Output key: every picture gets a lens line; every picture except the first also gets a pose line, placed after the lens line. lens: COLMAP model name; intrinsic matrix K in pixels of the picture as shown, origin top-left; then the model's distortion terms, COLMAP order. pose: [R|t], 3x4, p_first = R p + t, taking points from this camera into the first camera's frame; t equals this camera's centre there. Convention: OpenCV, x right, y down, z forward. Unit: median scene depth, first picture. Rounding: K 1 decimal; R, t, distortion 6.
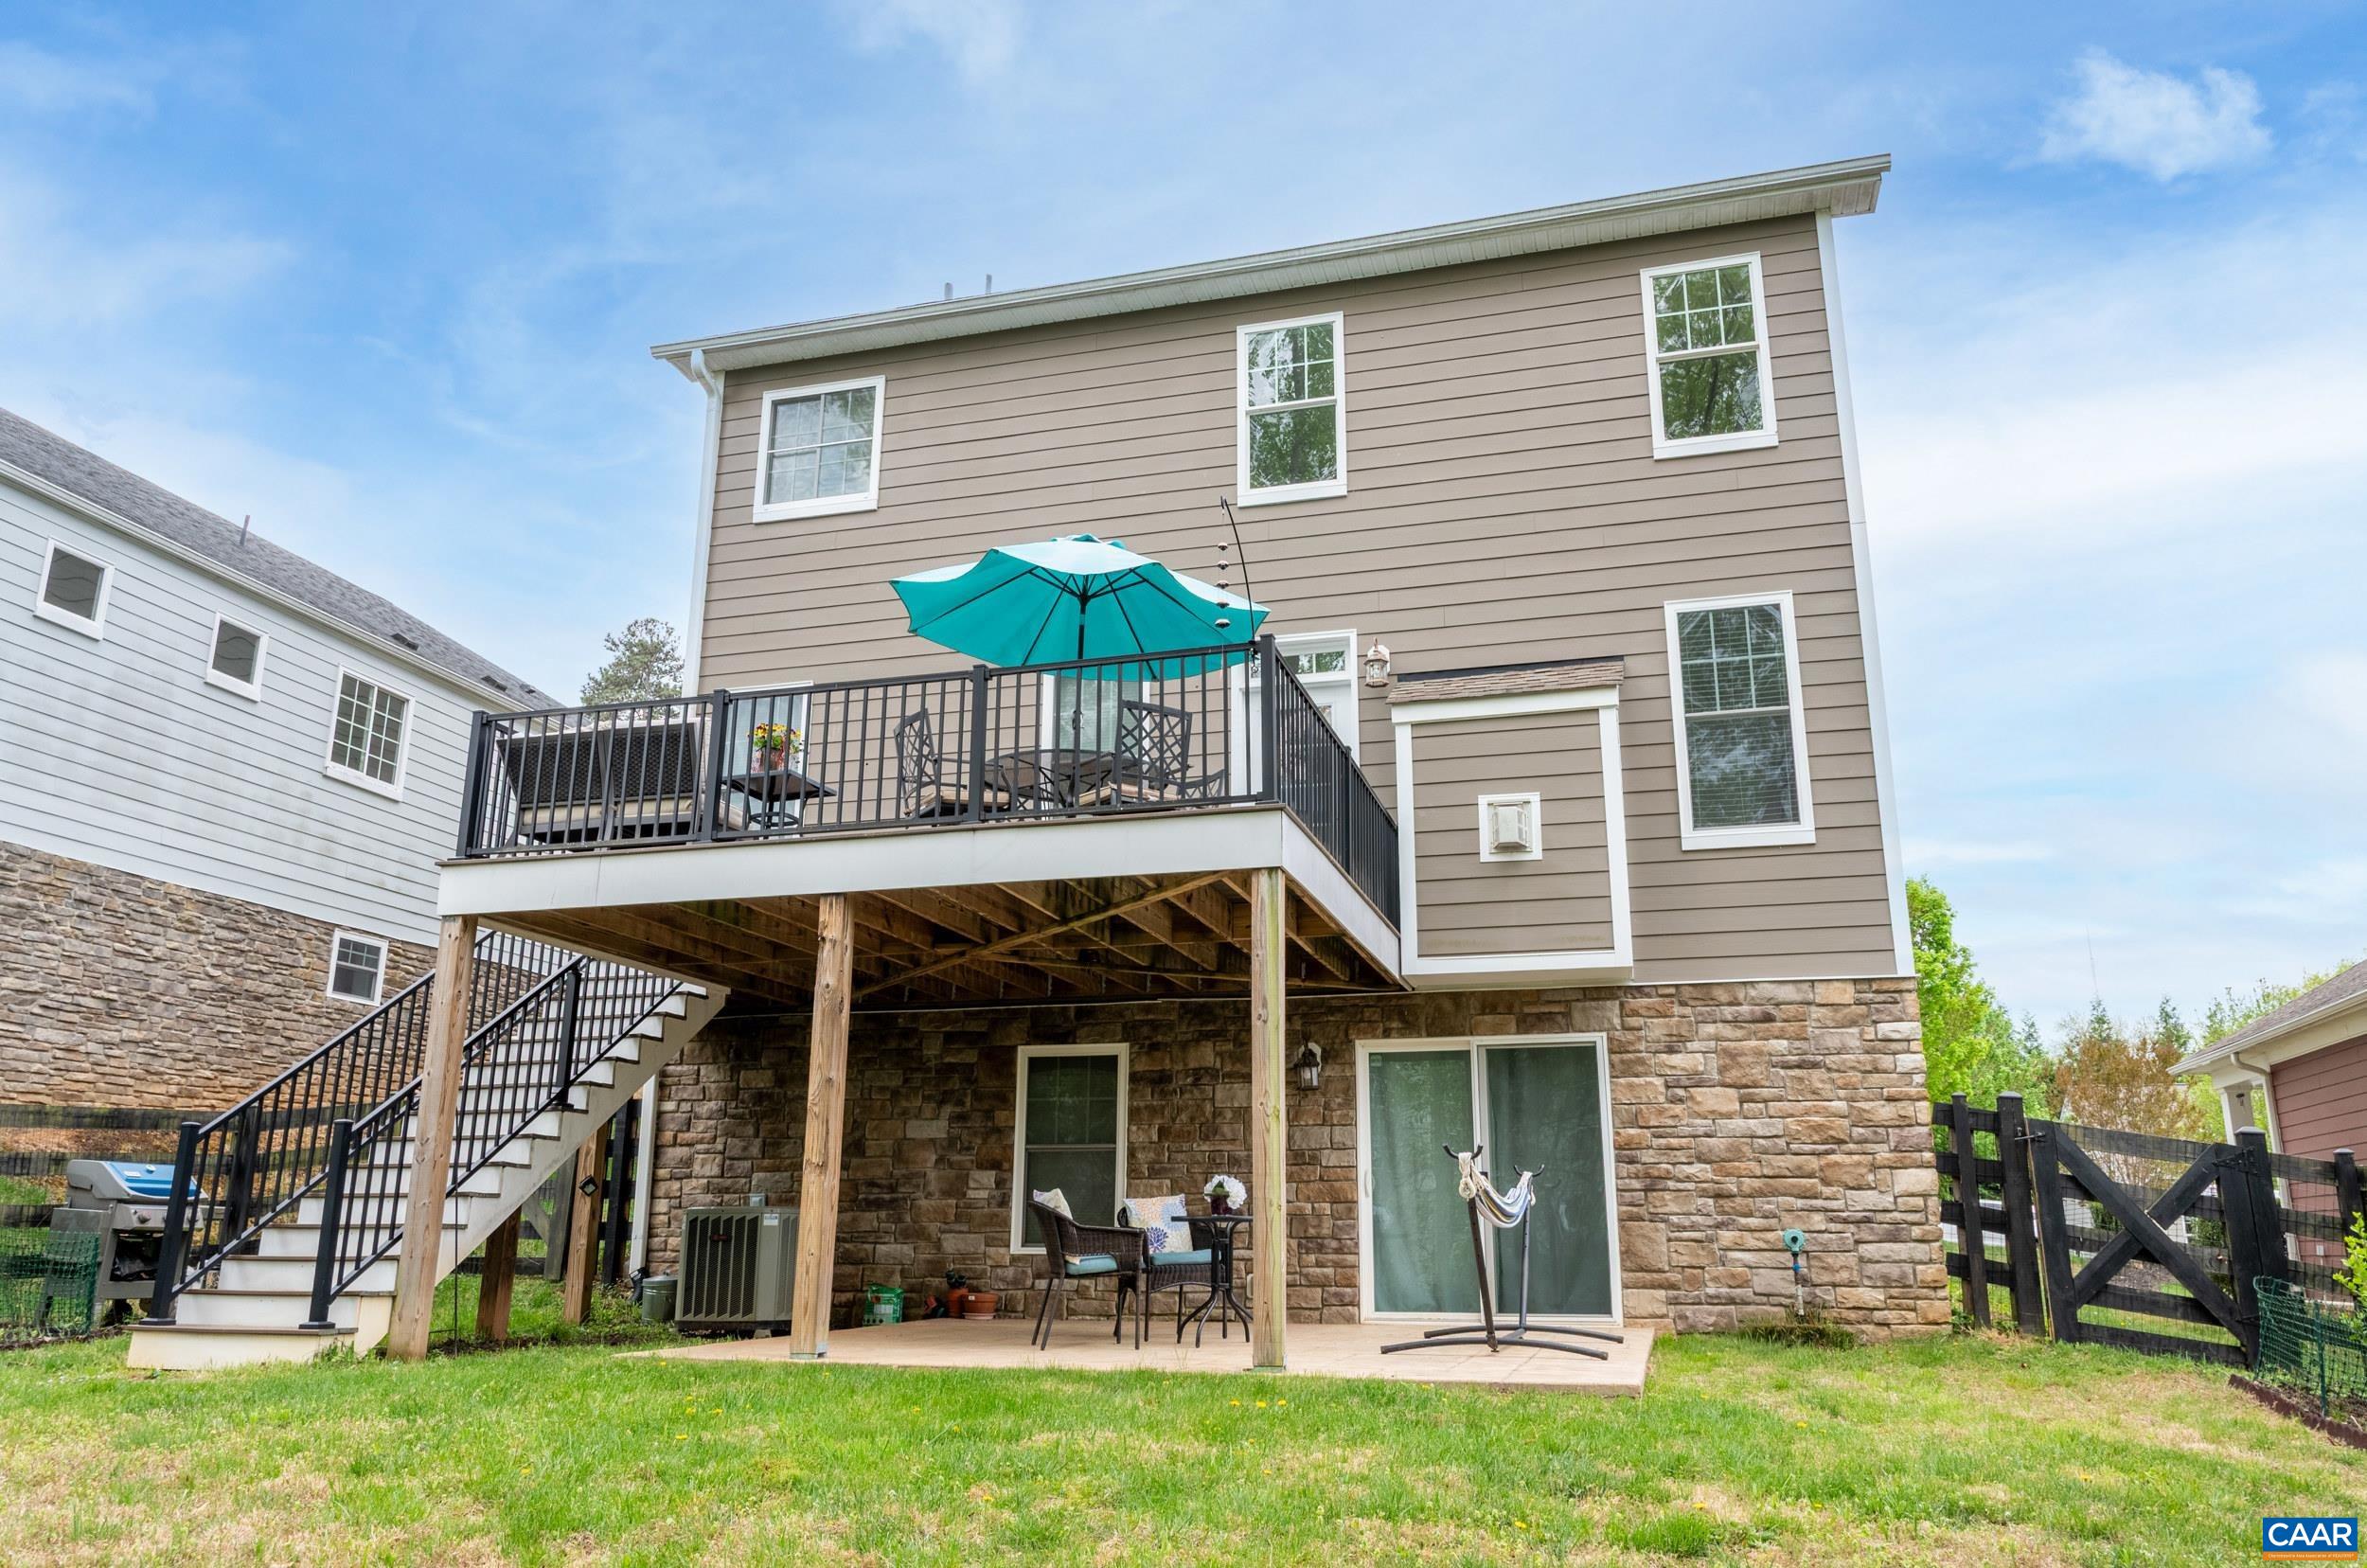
lens RADIAL K [[1631.8, 0, 1181.6], [0, 1631.8, 790.2], [0, 0, 1]] dist [-0.011964, 0.002822]
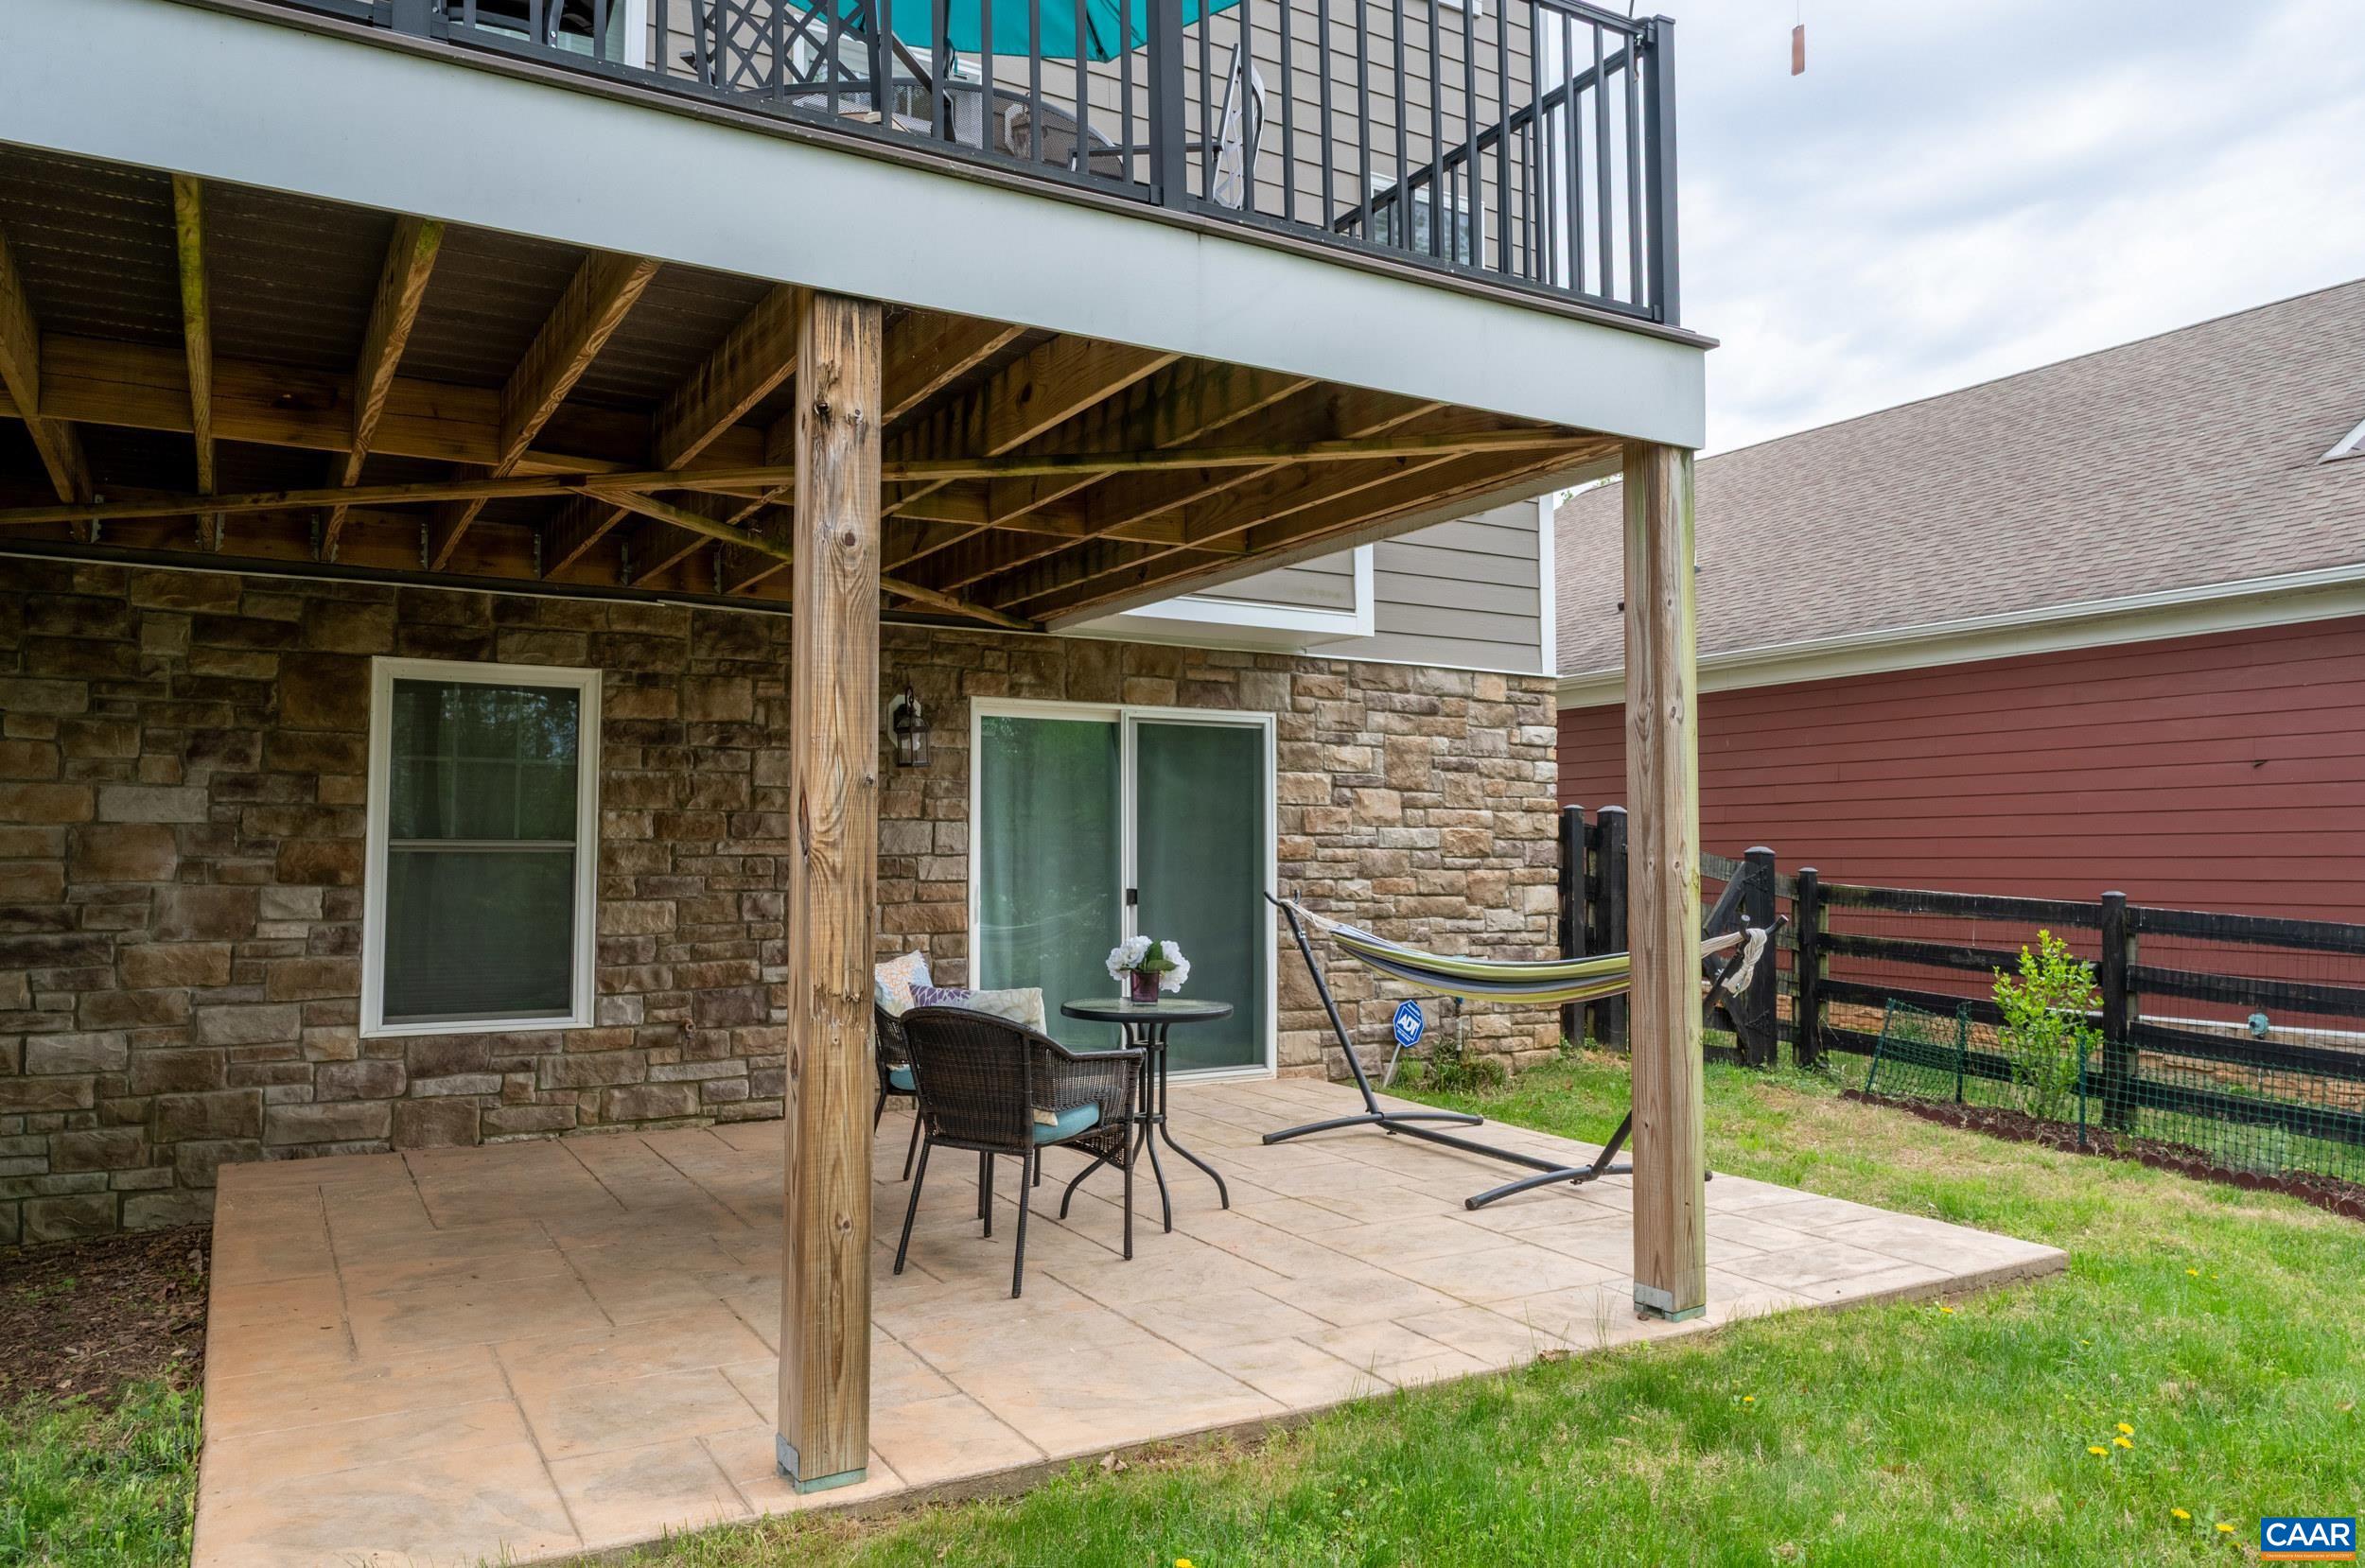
lens RADIAL K [[1630.1, 0, 1182.5], [0, 1630.1, 771.8], [0, 0, 1]] dist [-0.011964, 0.002822]
pose [[0.690368, 0.035948, 0.722564, -0.319487], [-0.190512, 0.972546, 0.133638, 0.077983], [-0.697923, -0.229917, 0.678264, 0.482507]]
